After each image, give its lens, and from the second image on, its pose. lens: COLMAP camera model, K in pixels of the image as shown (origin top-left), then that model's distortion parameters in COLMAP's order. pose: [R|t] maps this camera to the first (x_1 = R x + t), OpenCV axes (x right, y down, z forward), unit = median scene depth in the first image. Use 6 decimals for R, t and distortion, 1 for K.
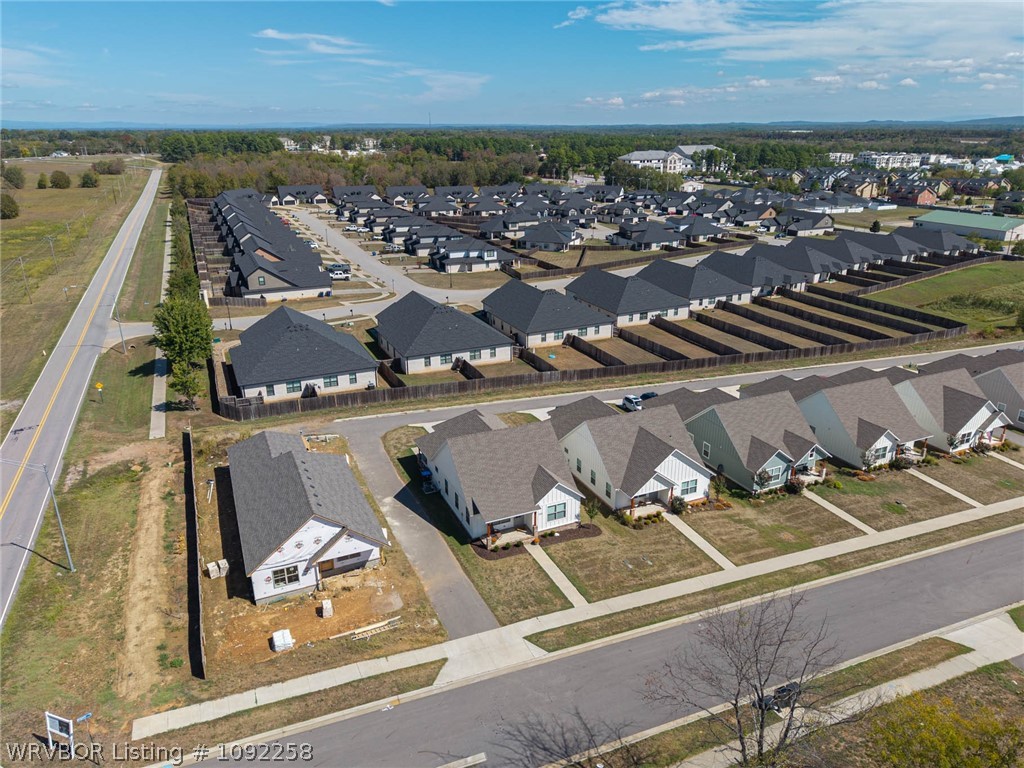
lens RADIAL K [[773.1, 0, 512.0], [0, 773.1, 384.0], [0, 0, 1]] dist [-0.062903, -0.010126]
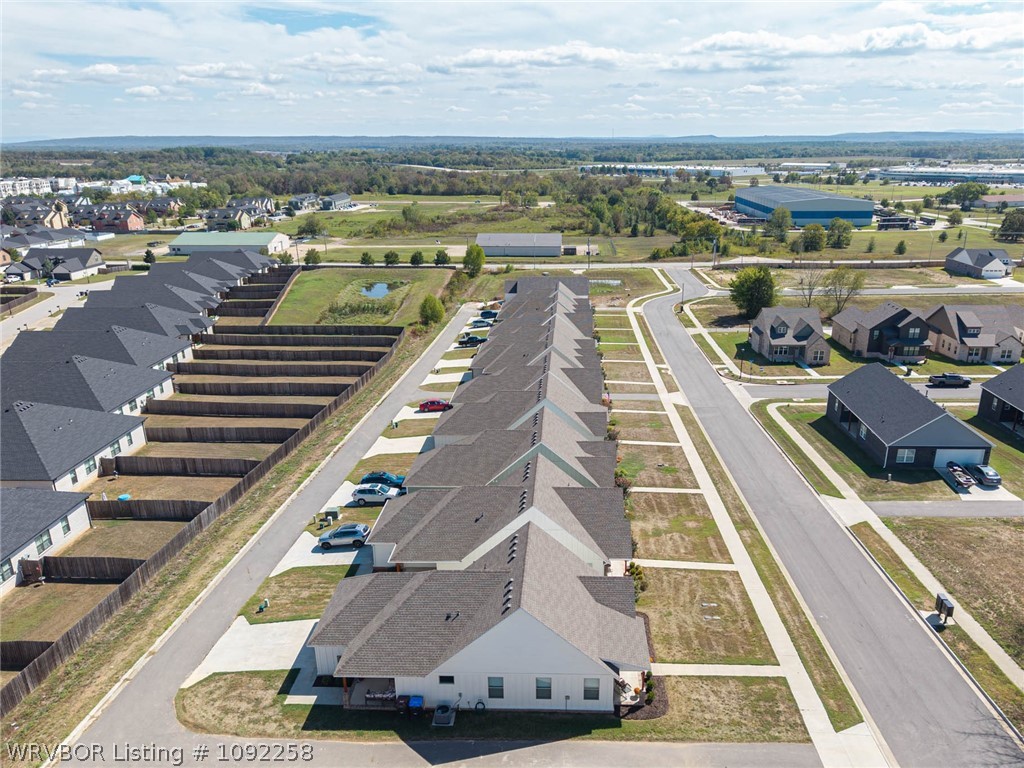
lens RADIAL K [[765.5, 0, 512.0], [0, 765.5, 384.0], [0, 0, 1]] dist [-0.002432, -0.001236]
pose [[0.364819, -0.250944, 0.896624, -0.363716], [0.282595, 0.947411, 0.150176, -0.123811], [-0.887157, 0.198594, 0.416549, 0.414427]]
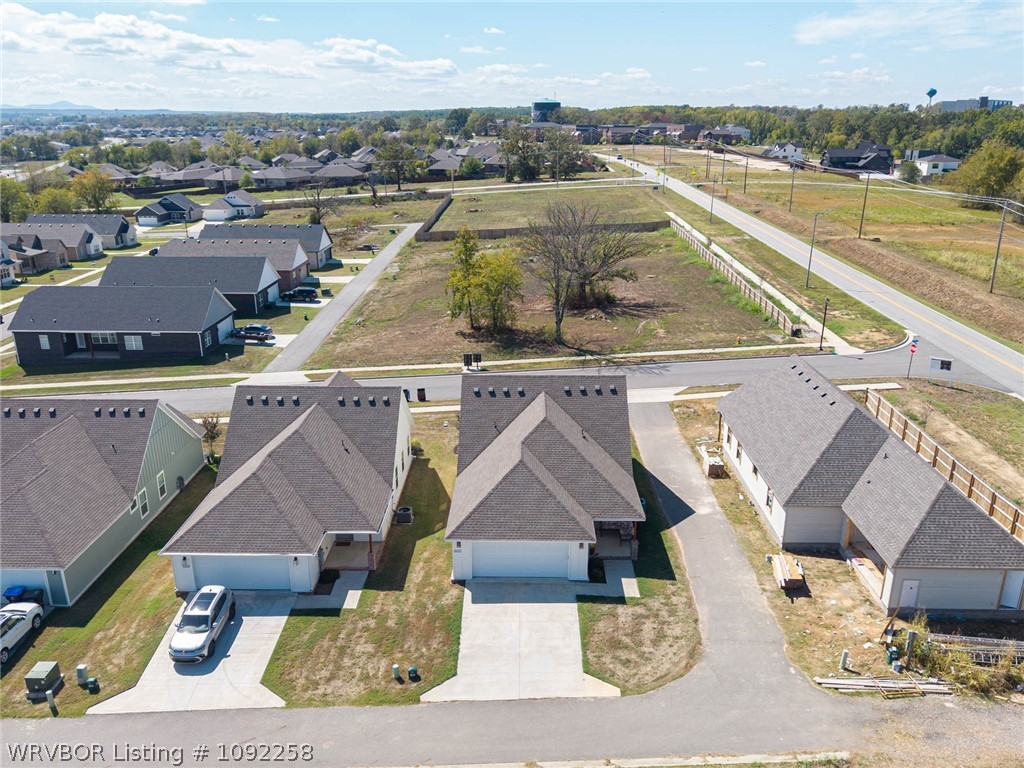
lens RADIAL K [[765.5, 0, 512.0], [0, 765.5, 384.0], [0, 0, 1]] dist [-0.002432, -0.001236]
pose [[-0.919017, -0.106035, 0.379689, -0.154740], [0.148911, 0.798416, 0.583402, -0.236798], [-0.365011, 0.592696, -0.717968, 0.952590]]
